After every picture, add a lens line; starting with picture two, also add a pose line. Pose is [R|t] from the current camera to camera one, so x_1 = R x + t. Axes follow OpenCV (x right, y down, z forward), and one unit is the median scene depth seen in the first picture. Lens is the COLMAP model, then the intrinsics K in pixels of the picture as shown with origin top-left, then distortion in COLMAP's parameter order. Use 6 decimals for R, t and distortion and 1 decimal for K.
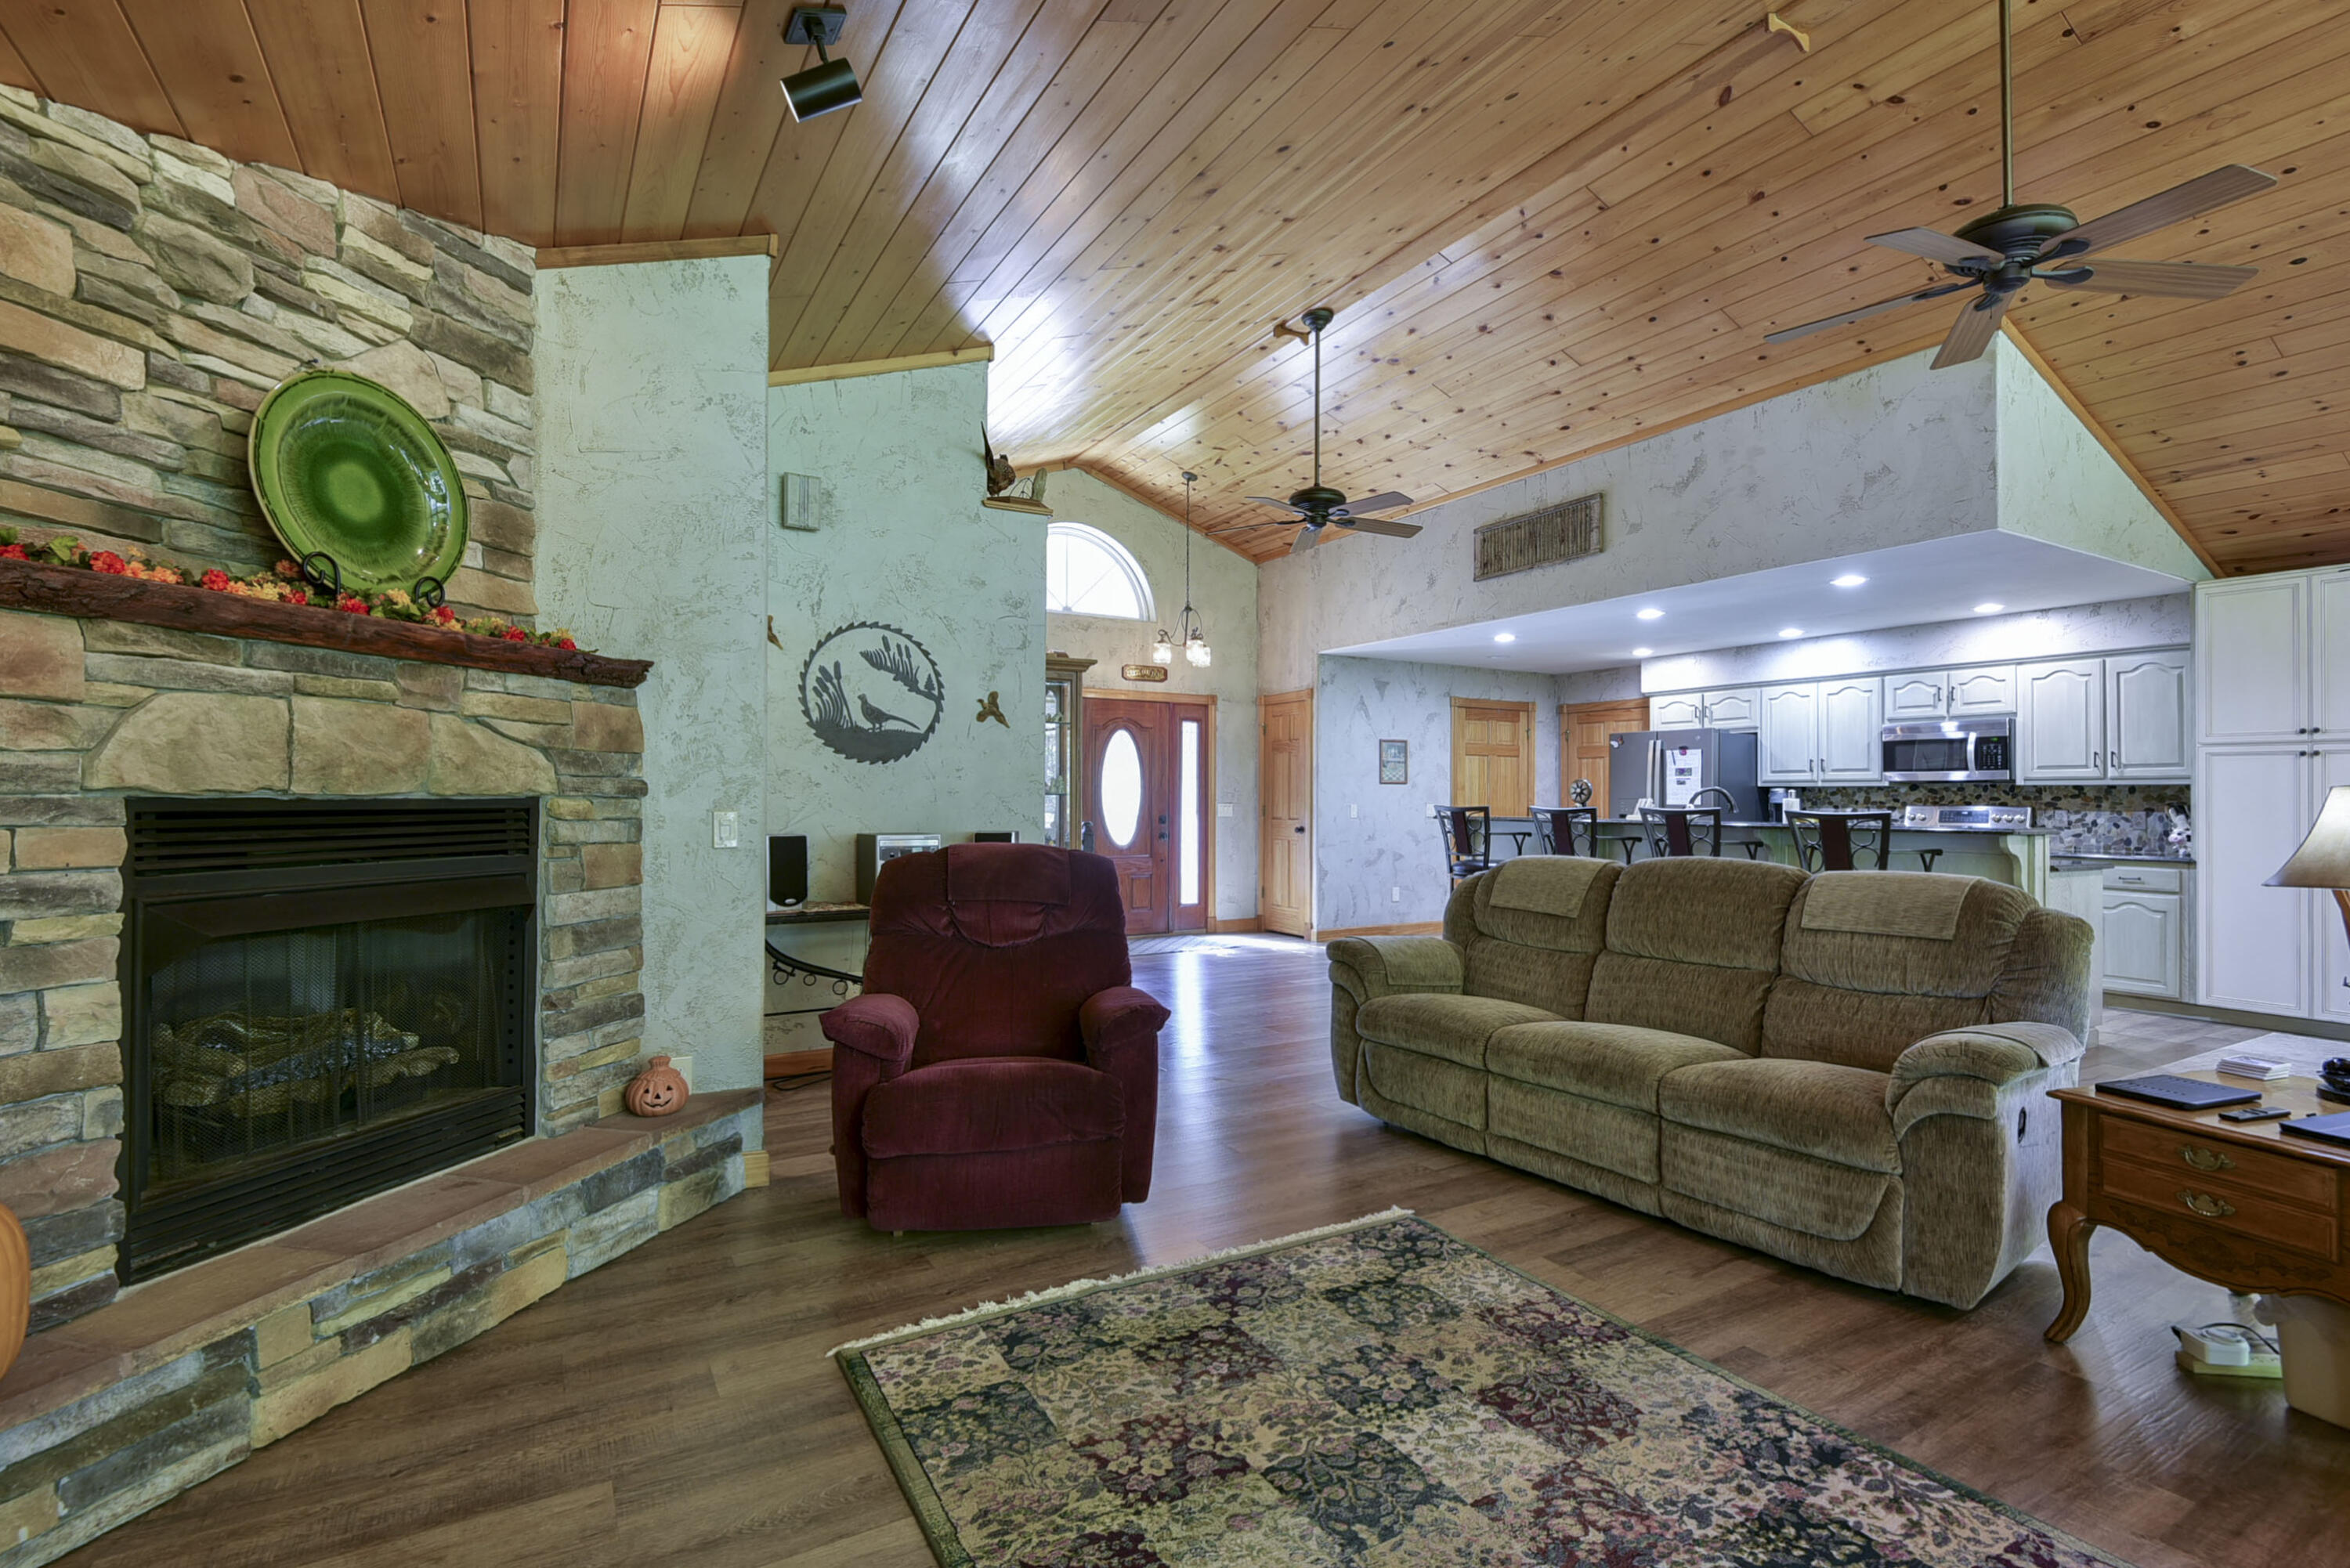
lens RADIAL K [[1090.6, 0, 1152.1], [0, 1090.6, 785.9], [0, 0, 1]] dist [-0.019790, -0.000295]
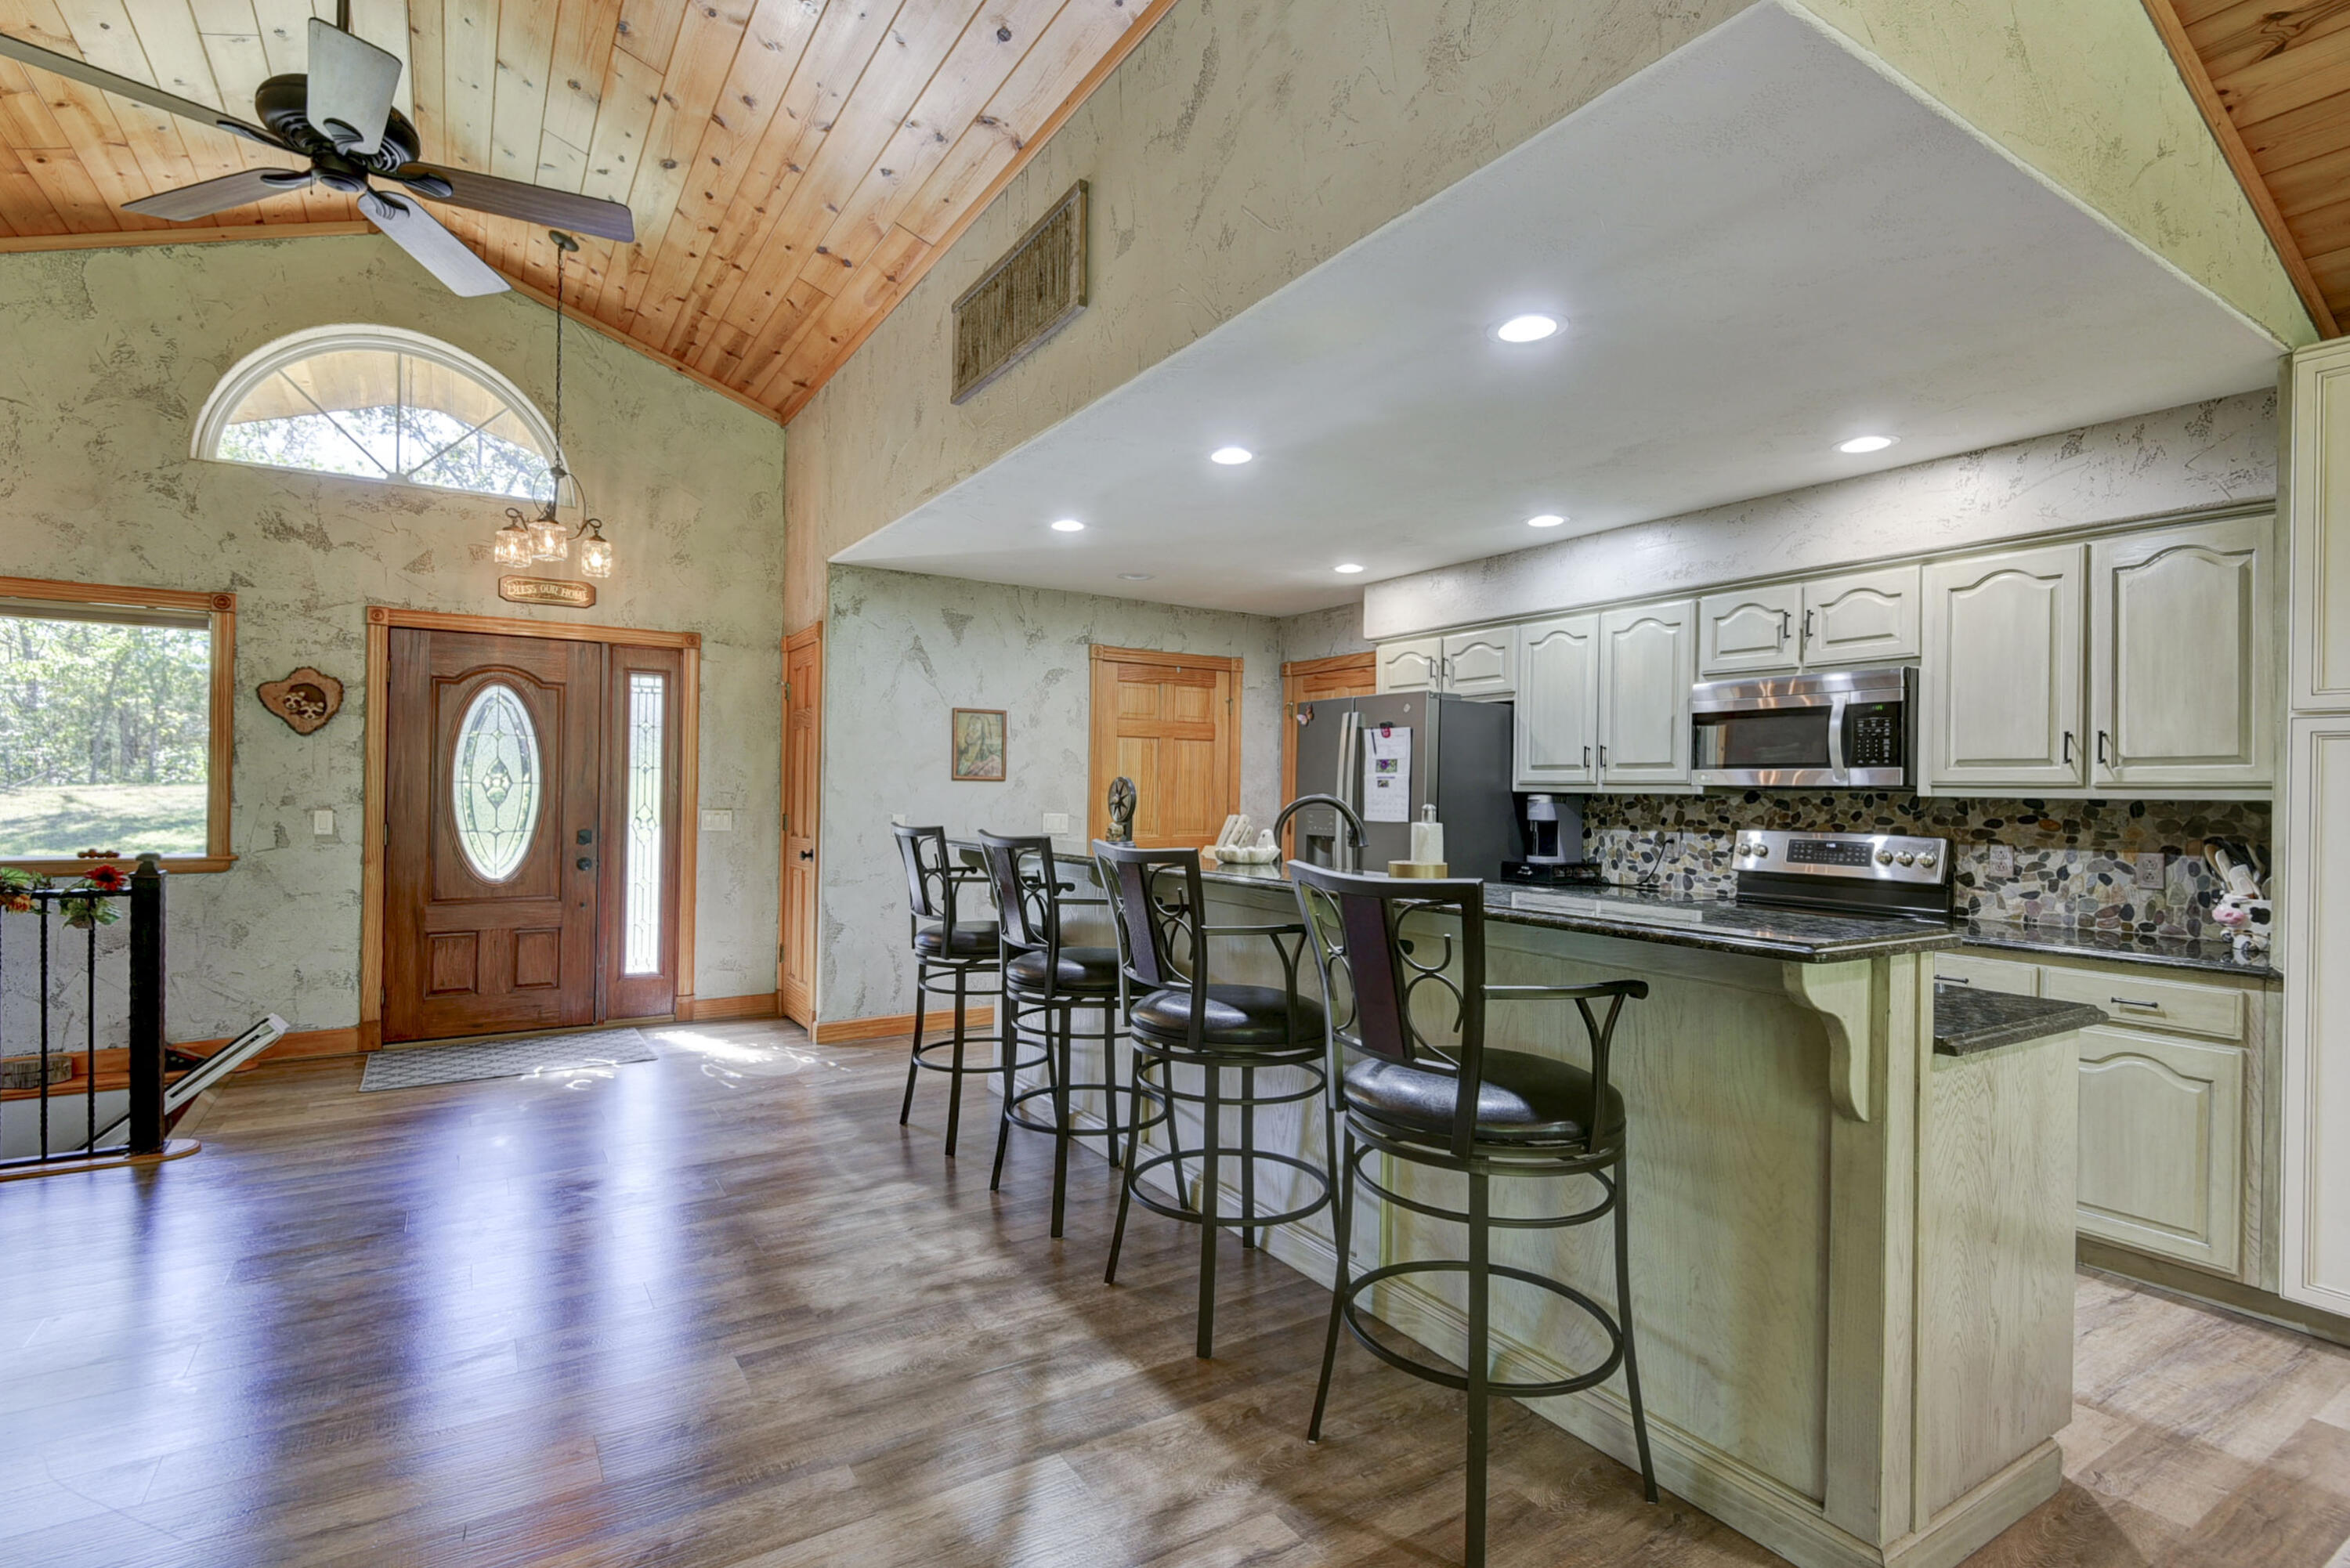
lens RADIAL K [[1156.6, 0, 1194.4], [0, 1156.6, 788.9], [0, 0, 1]] dist [0.003468, -0.003262]
pose [[0.997272, 0.009167, 0.073237, 0.383775], [-0.009835, 0.999913, 0.008771, -0.005518], [-0.073151, -0.009468, 0.997276, 0.434879]]
